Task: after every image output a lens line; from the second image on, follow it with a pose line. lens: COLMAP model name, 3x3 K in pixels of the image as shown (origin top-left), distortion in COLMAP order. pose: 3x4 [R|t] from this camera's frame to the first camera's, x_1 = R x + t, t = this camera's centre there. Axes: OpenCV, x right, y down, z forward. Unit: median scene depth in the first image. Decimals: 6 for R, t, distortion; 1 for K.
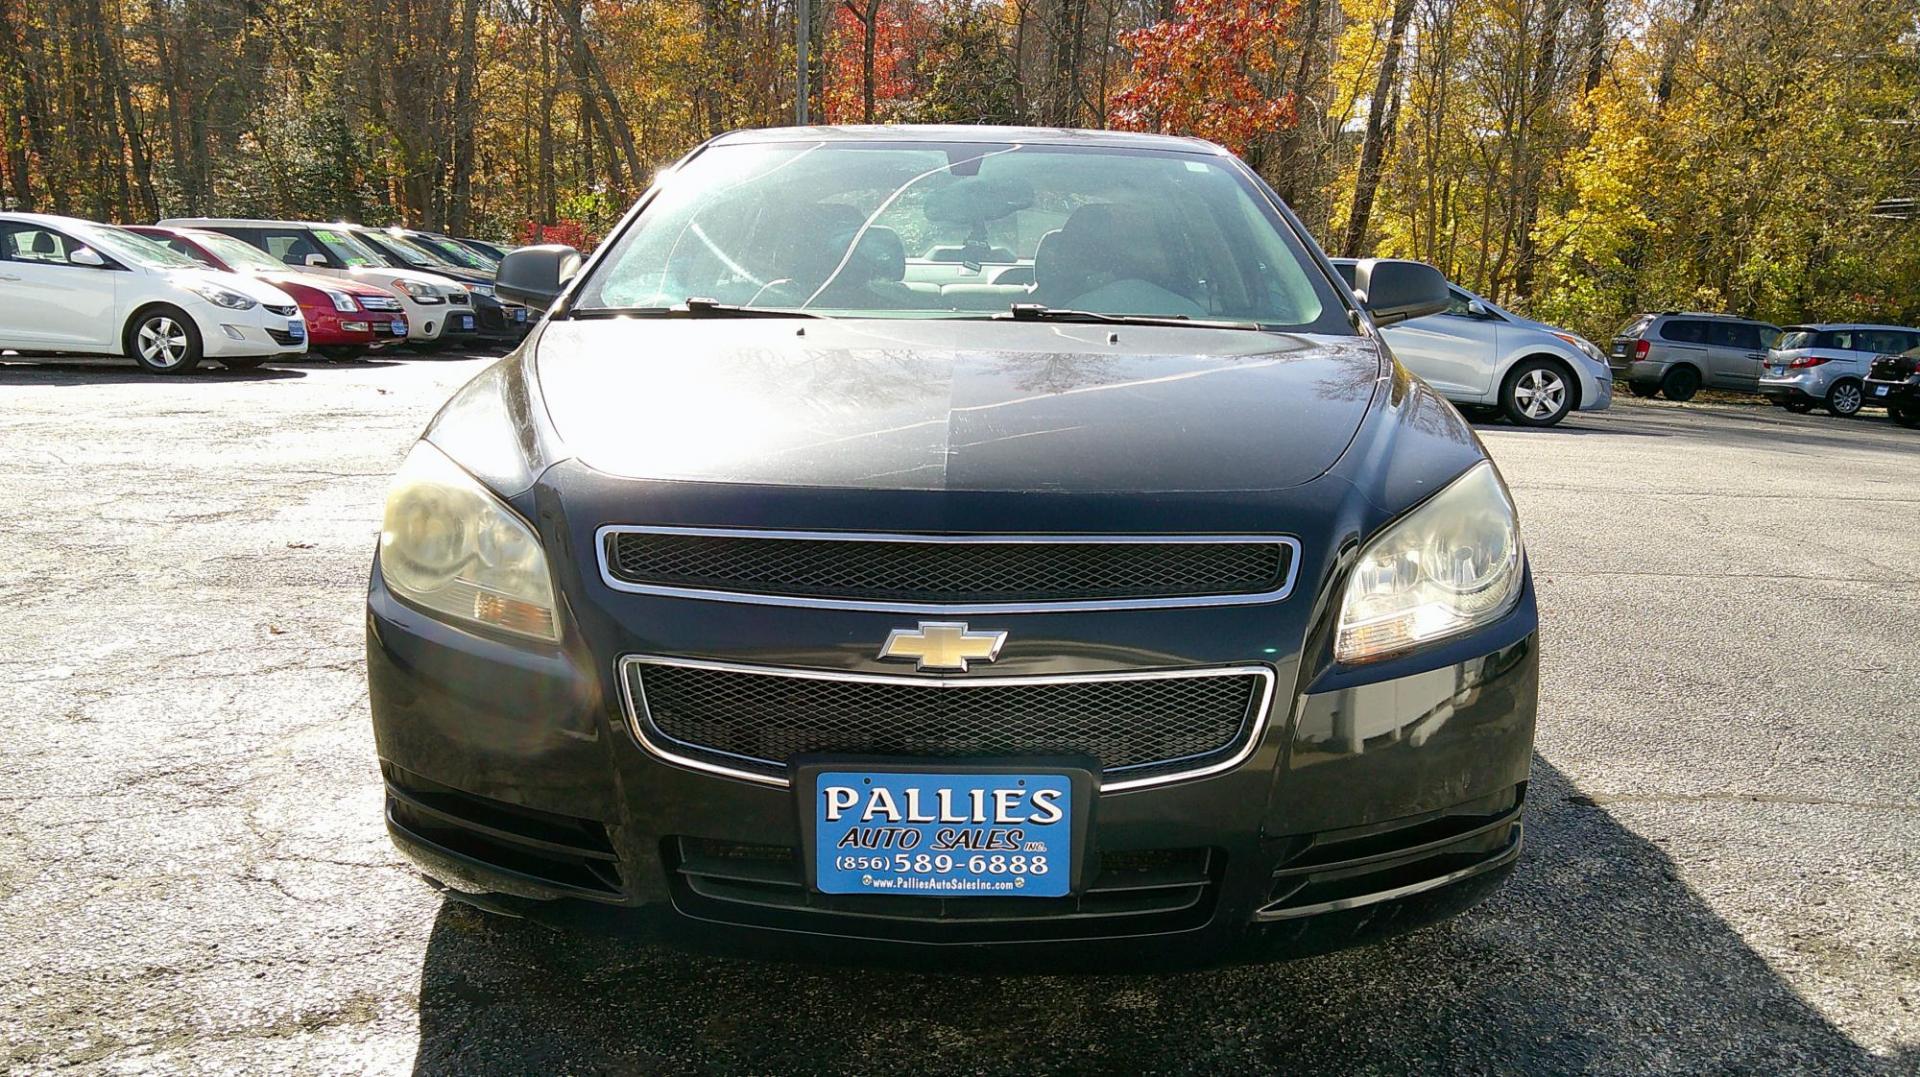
lens RADIAL K [[1694.6, 0, 960.0], [0, 1694.6, 538.5], [0, 0, 1]] dist [0.079975, -0.188726]
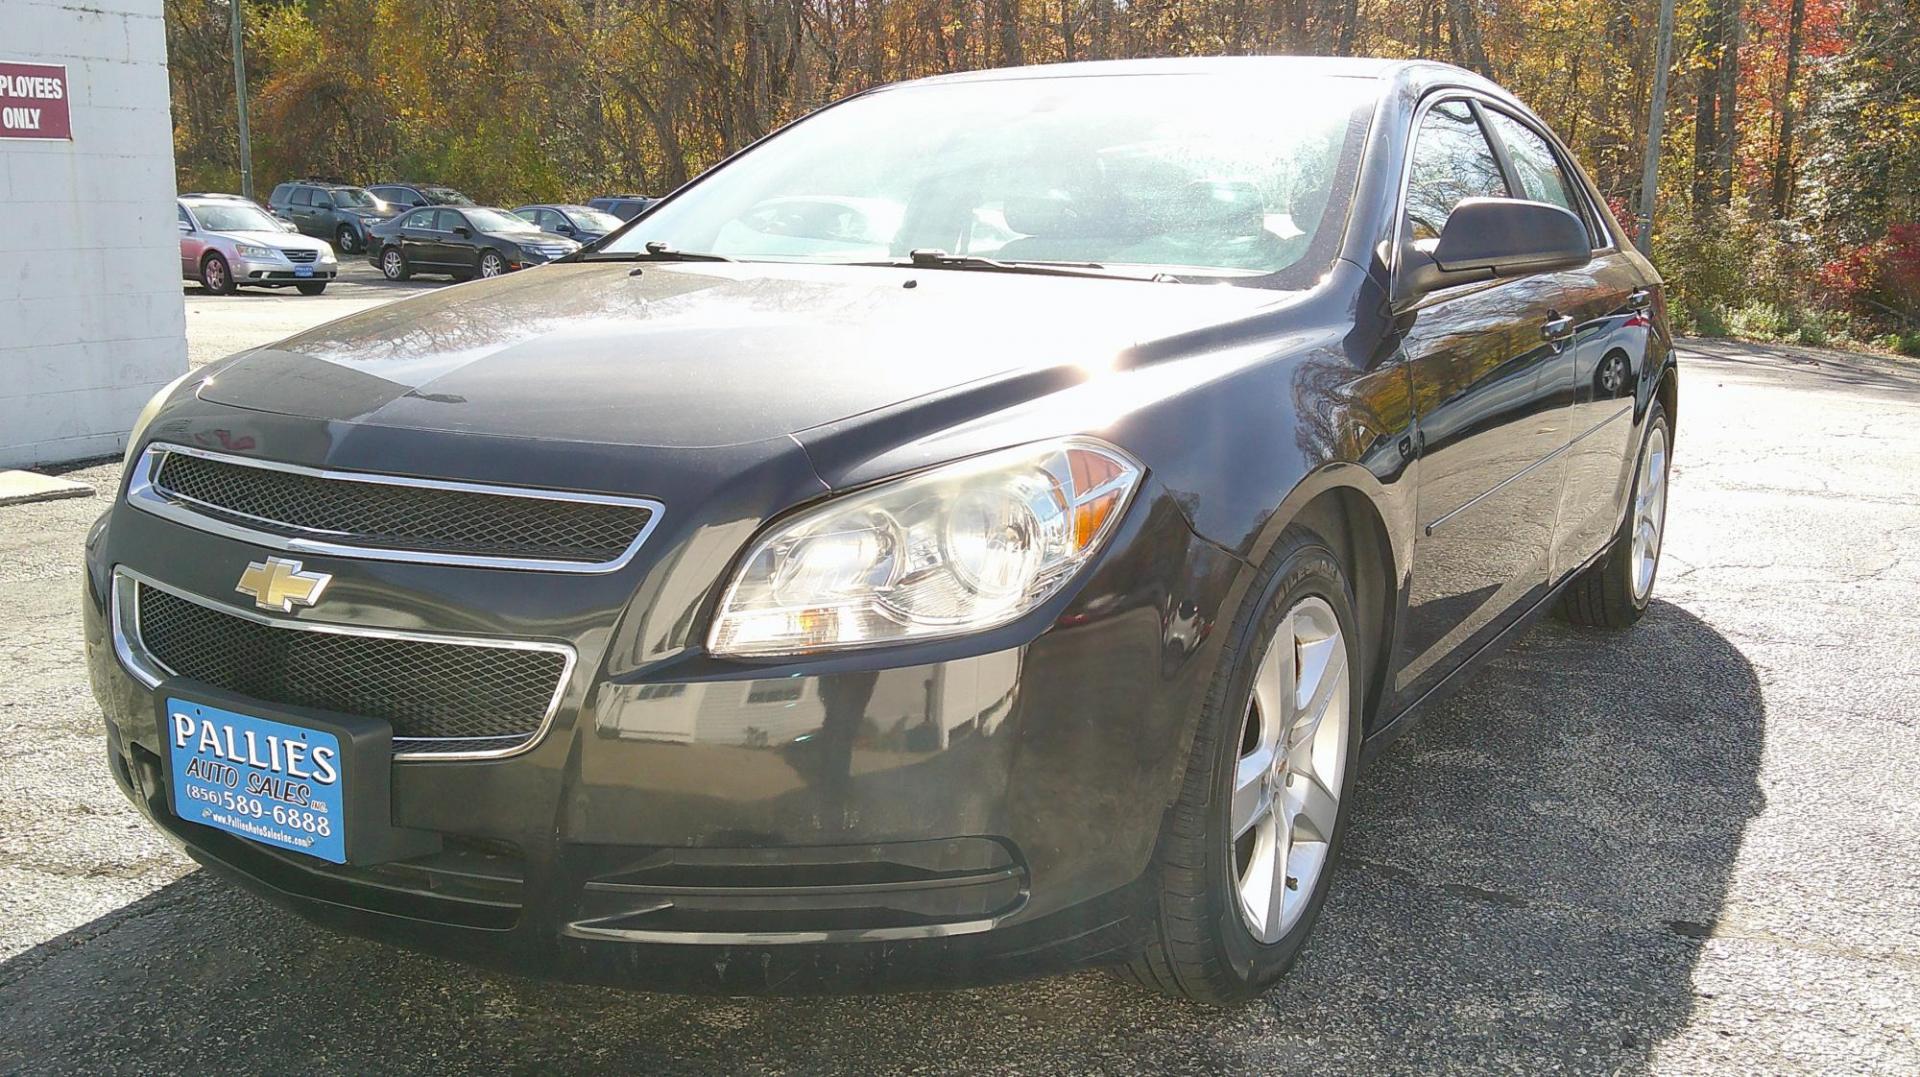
lens RADIAL K [[1694.6, 0, 960.0], [0, 1694.6, 538.5], [0, 0, 1]] dist [0.079975, -0.188726]
pose [[0.873393, 0.087426, -0.479106, 0.782773], [-0.081575, 0.996119, 0.033061, -0.024833], [0.480136, 0.010207, 0.877134, 0.341140]]
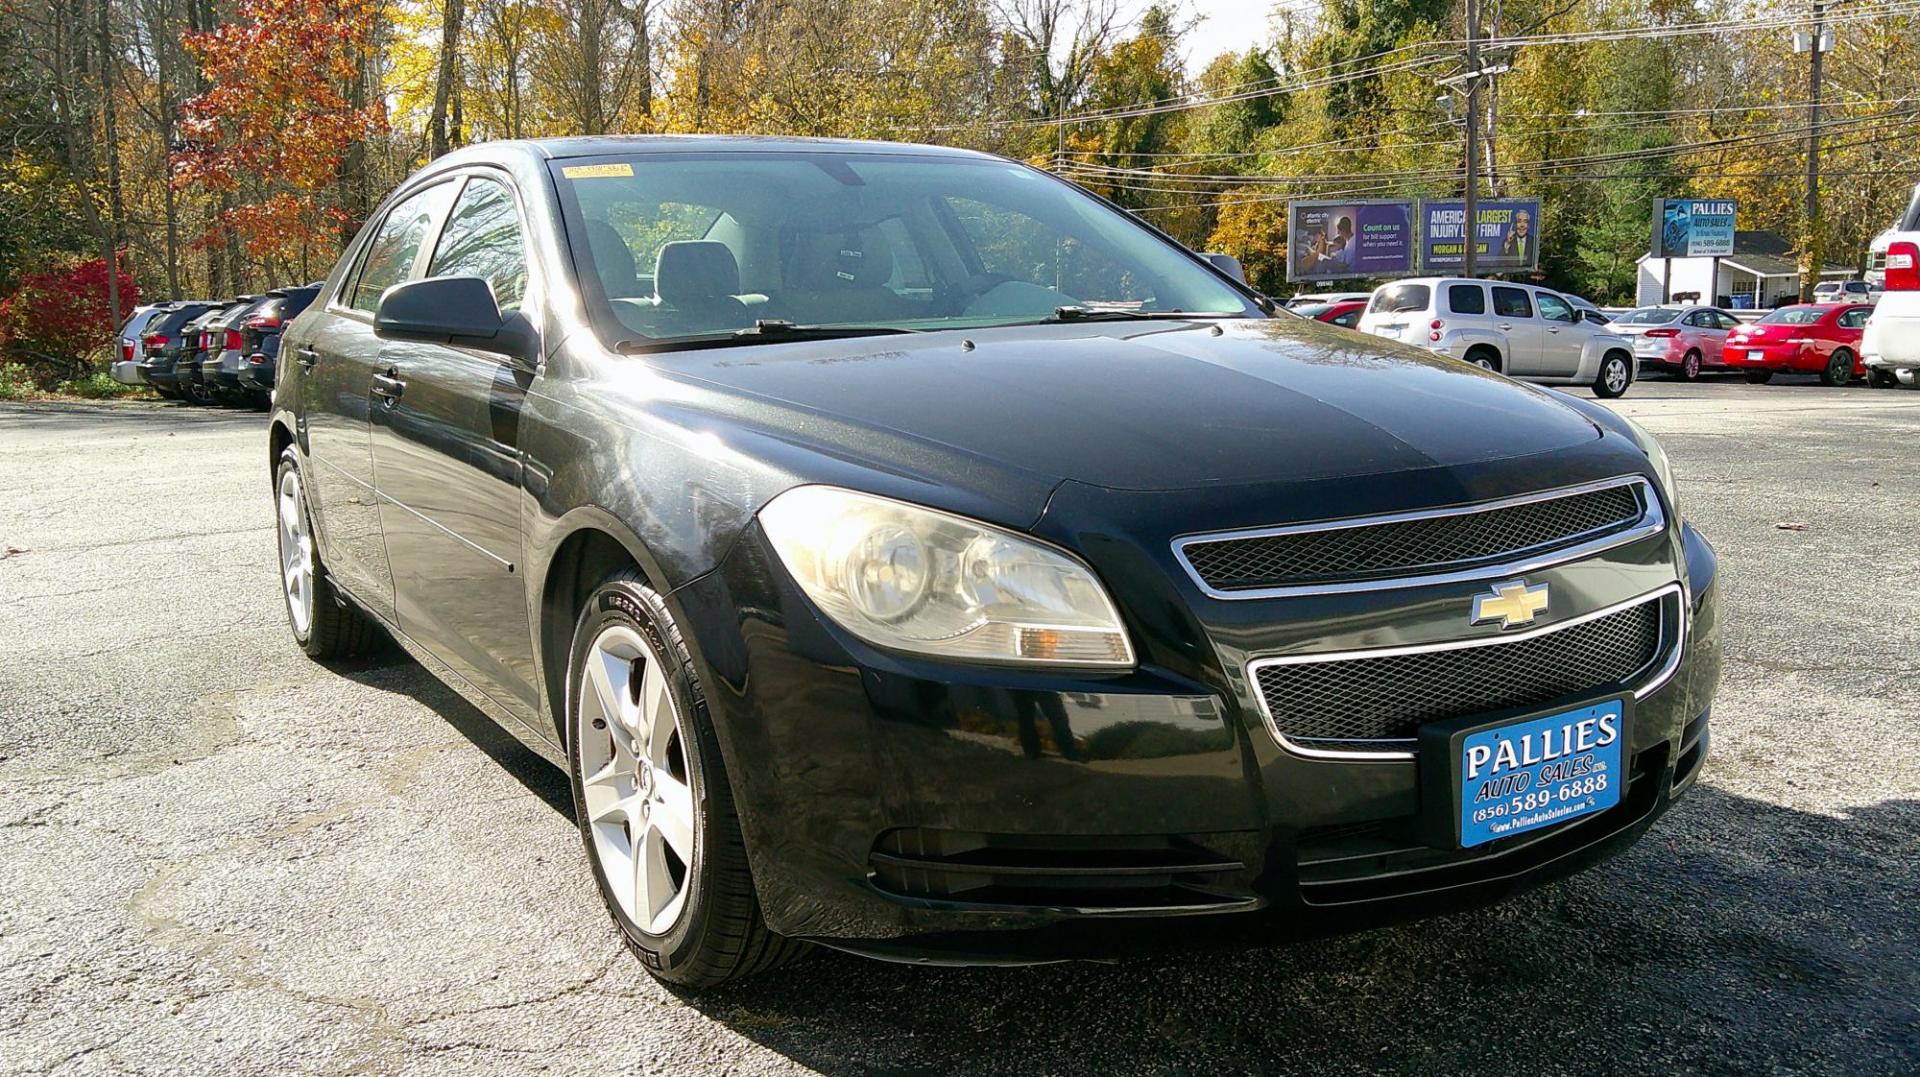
lens RADIAL K [[1694.6, 0, 960.0], [0, 1694.6, 538.5], [0, 0, 1]] dist [0.079975, -0.188726]
pose [[0.842795, -0.121078, 0.524439, -0.886686], [0.124660, 0.991786, 0.028641, -0.054924], [-0.523599, 0.041238, 0.850966, 0.246023]]
